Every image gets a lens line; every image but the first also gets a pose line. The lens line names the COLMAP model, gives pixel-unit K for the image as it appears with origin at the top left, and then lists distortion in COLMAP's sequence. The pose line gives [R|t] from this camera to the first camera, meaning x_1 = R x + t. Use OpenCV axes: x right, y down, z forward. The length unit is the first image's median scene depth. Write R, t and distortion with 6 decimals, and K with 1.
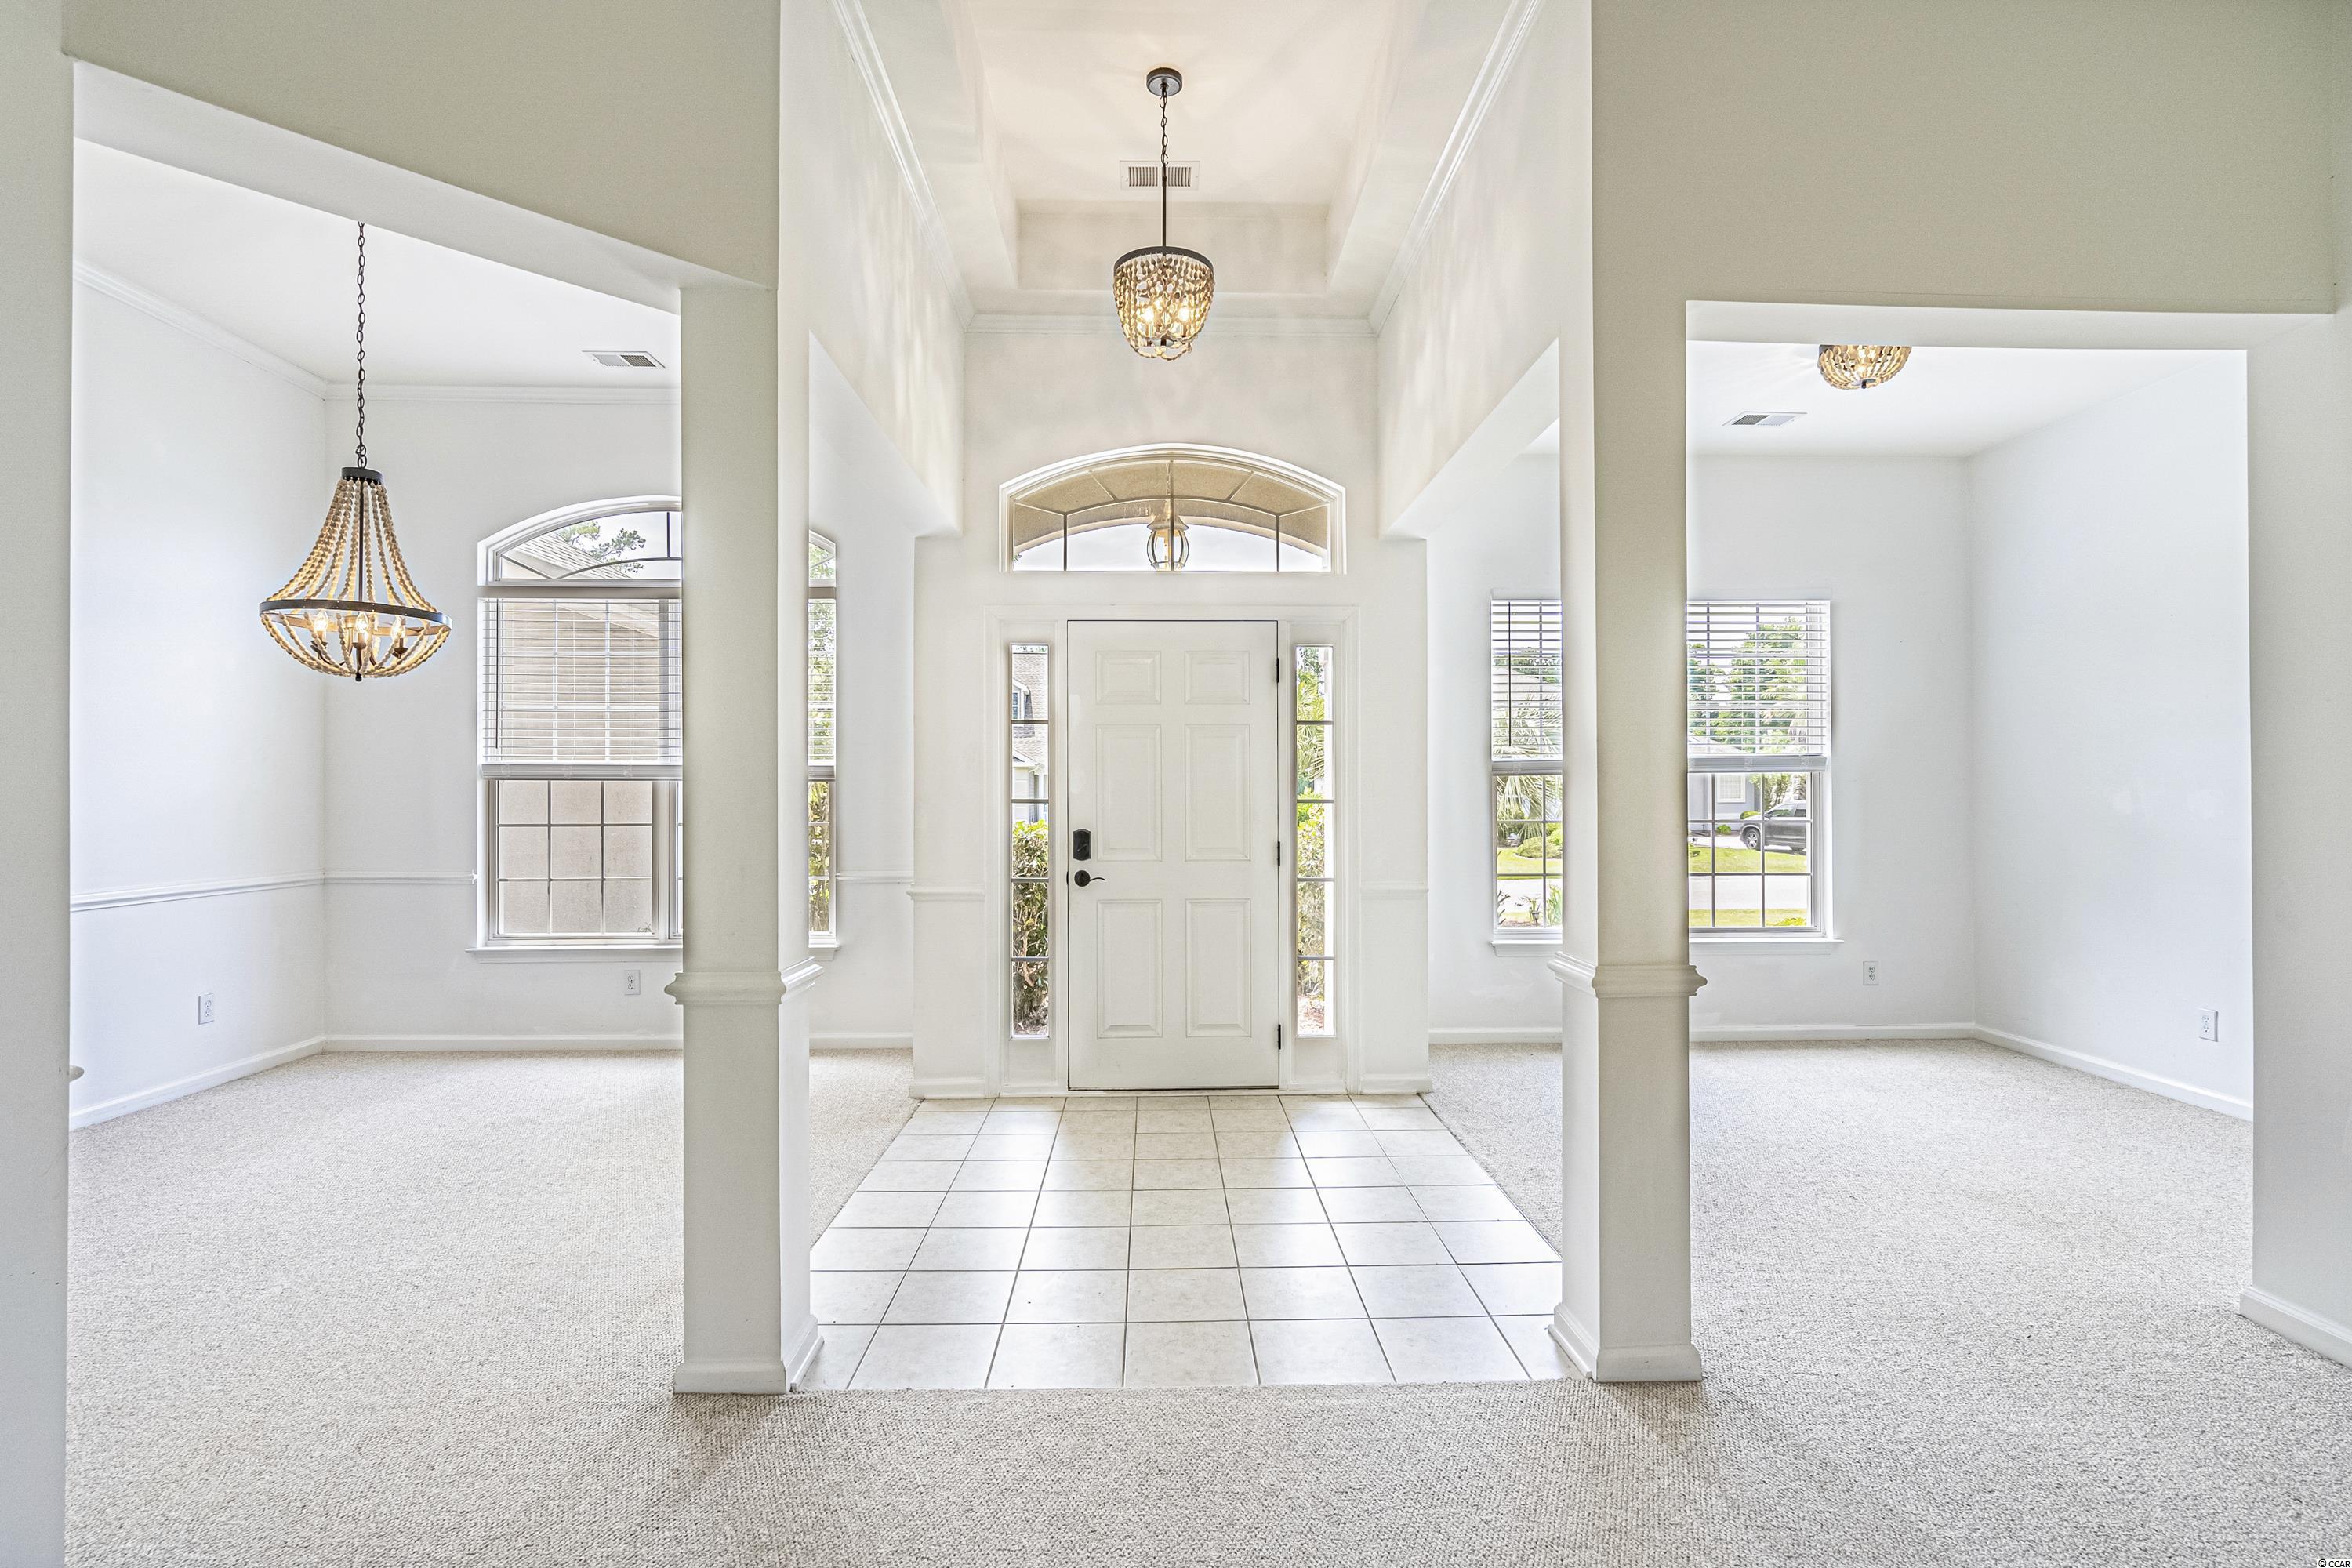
lens RADIAL K [[1093.5, 0, 1176.0], [0, 1093.5, 784.0], [0, 0, 1]] dist [-0.002842, -0.000638]
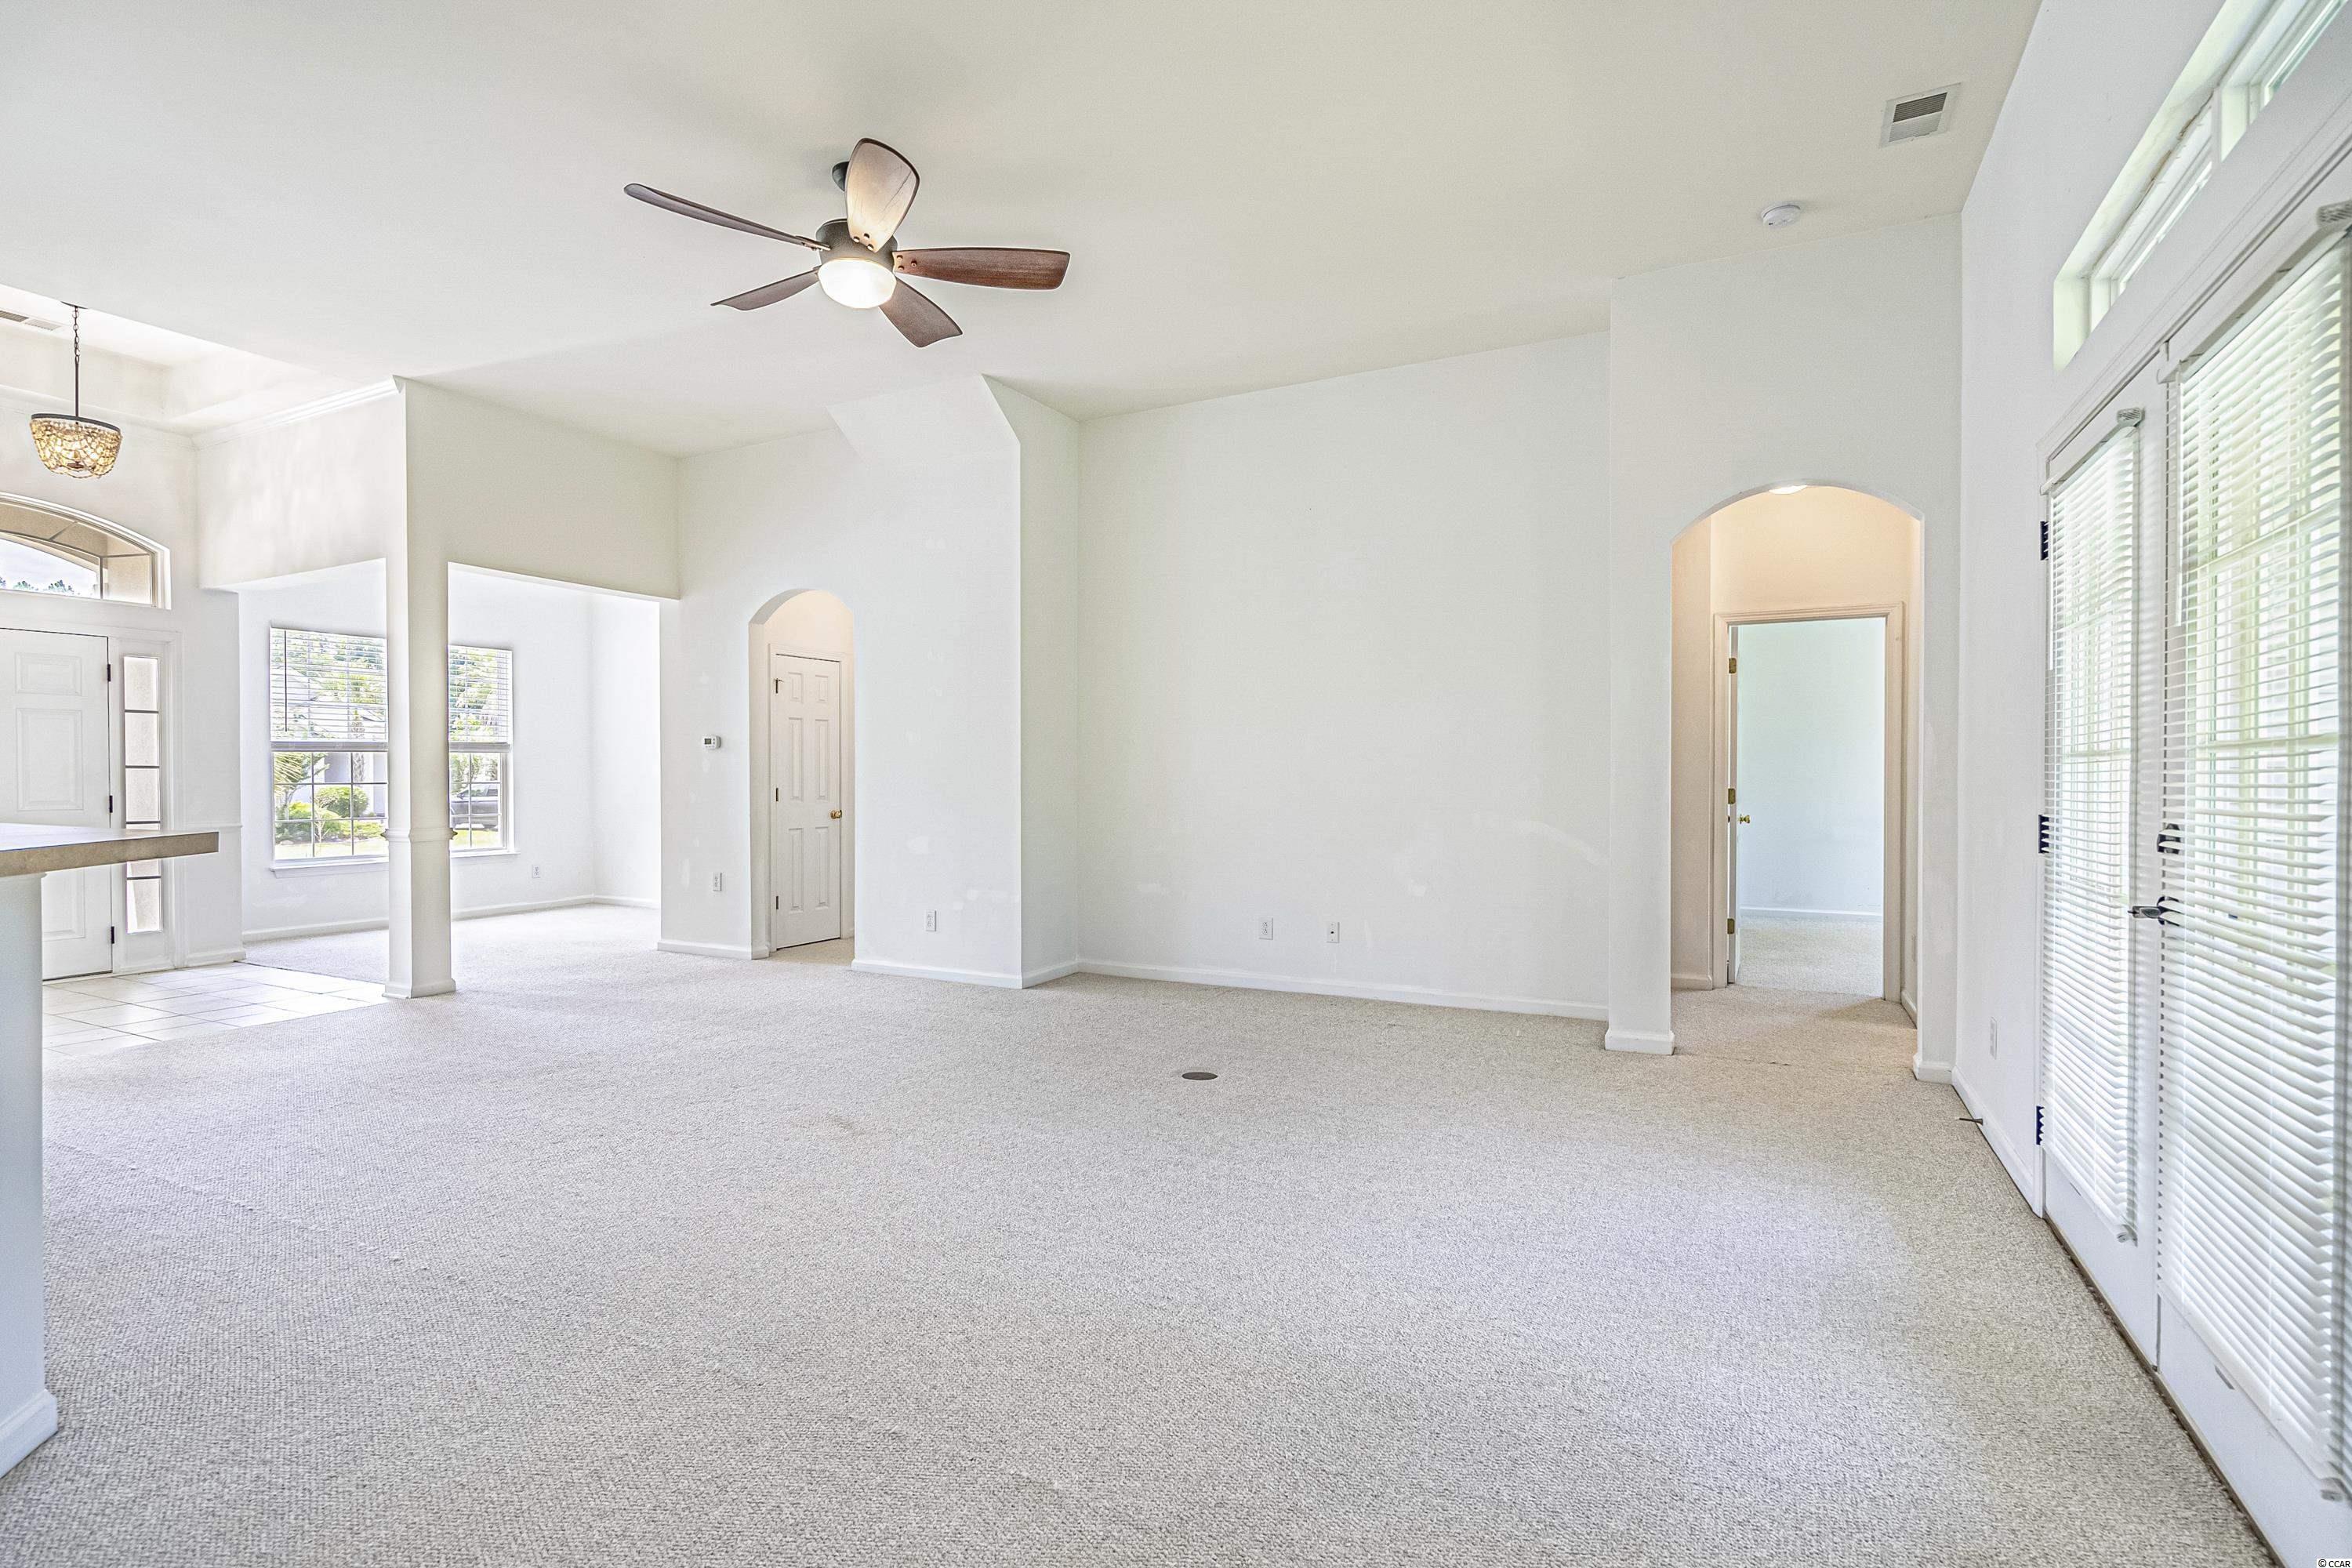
lens RADIAL K [[1108.1, 0, 1176.0], [0, 1108.1, 784.0], [0, 0, 1]] dist [0.001592, -0.000046]
pose [[0.478481, -0.008064, 0.878061, -0.497902], [-0.004560, 0.999922, 0.011668, 0.015393], [-0.878086, -0.009587, 0.478407, -0.869369]]
